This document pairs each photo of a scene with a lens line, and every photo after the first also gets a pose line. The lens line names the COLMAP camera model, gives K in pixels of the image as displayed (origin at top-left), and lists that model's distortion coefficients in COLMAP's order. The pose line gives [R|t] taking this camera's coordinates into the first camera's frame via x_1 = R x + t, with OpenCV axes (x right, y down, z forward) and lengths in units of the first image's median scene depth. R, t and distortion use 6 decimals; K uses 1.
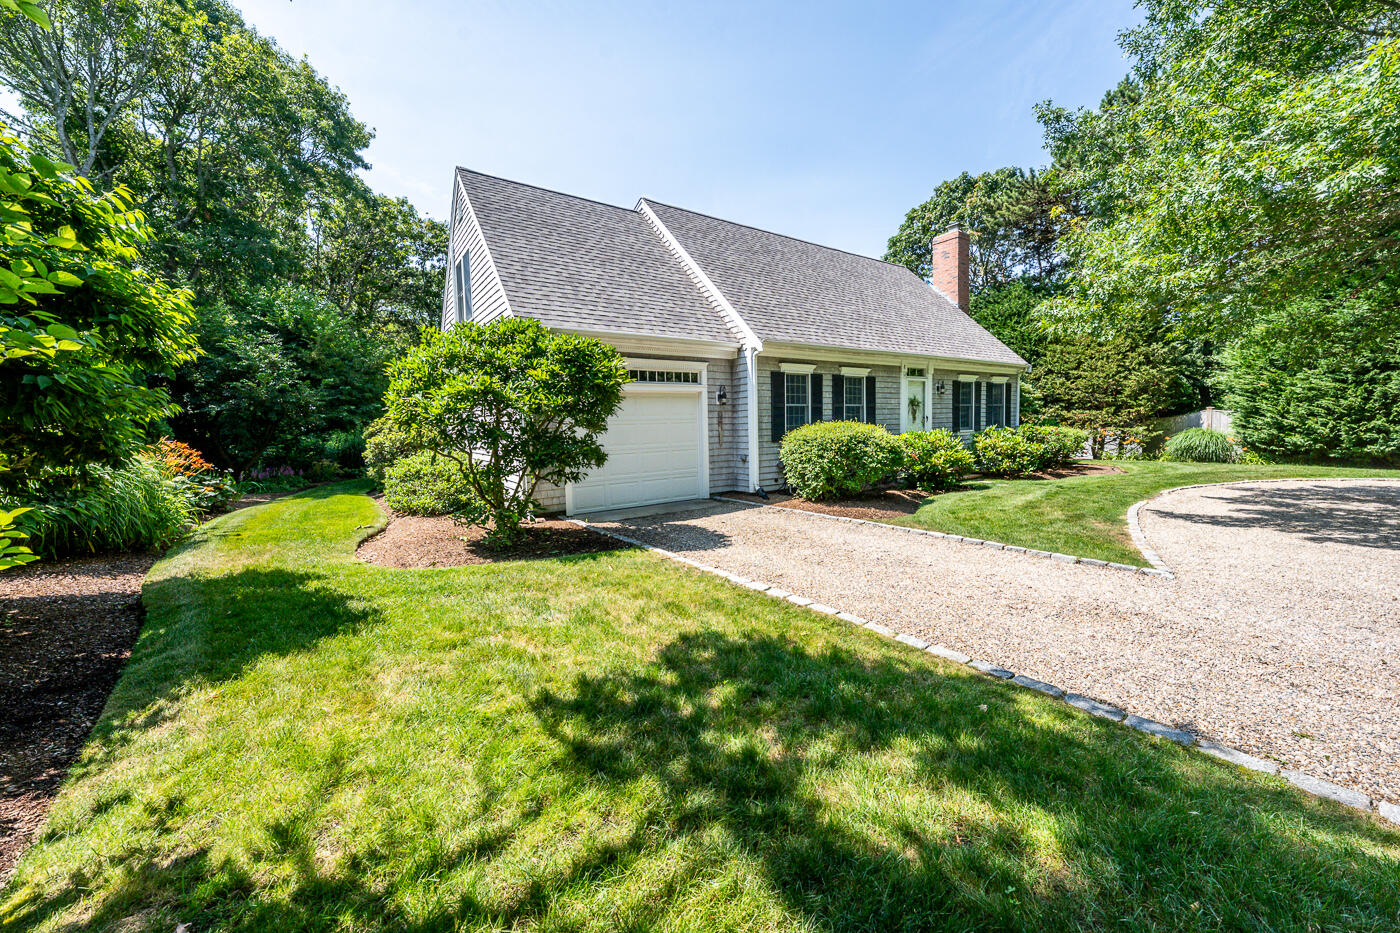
lens RADIAL K [[524.2, 0, 698.4], [0, 524.2, 461.6], [0, 0, 1]] dist [-0.000643, 0.000095]
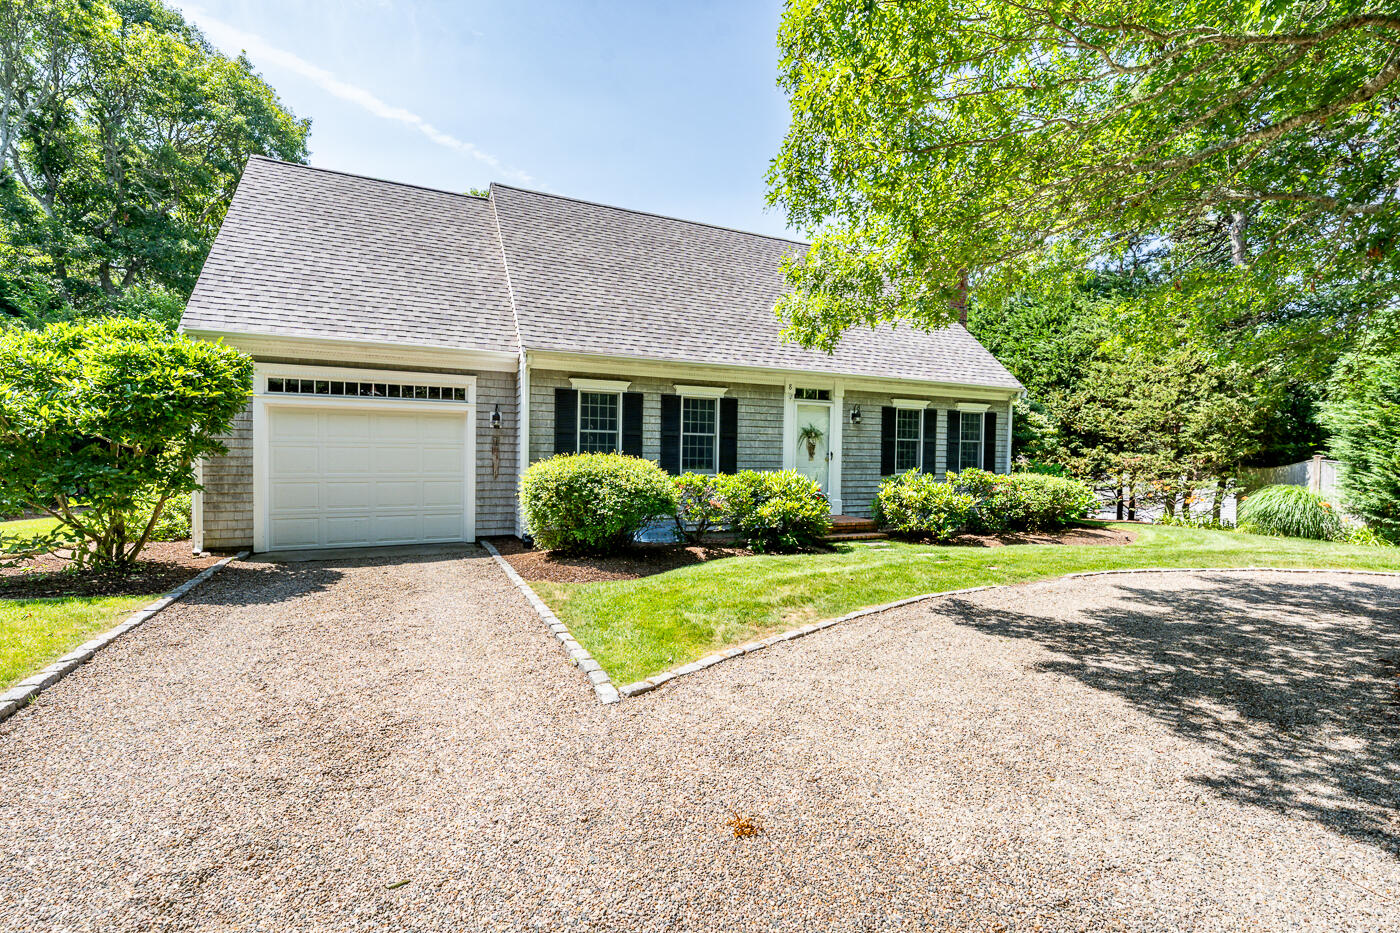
lens RADIAL K [[628.4, 0, 712.3], [0, 628.4, 466.7], [0, 0, 1]] dist [0.003479, -0.000212]
pose [[0.984004, 0.041599, -0.173224, 0.425768], [-0.050119, 0.997724, -0.045105, -0.016775], [0.170954, 0.053065, 0.983849, 0.080432]]
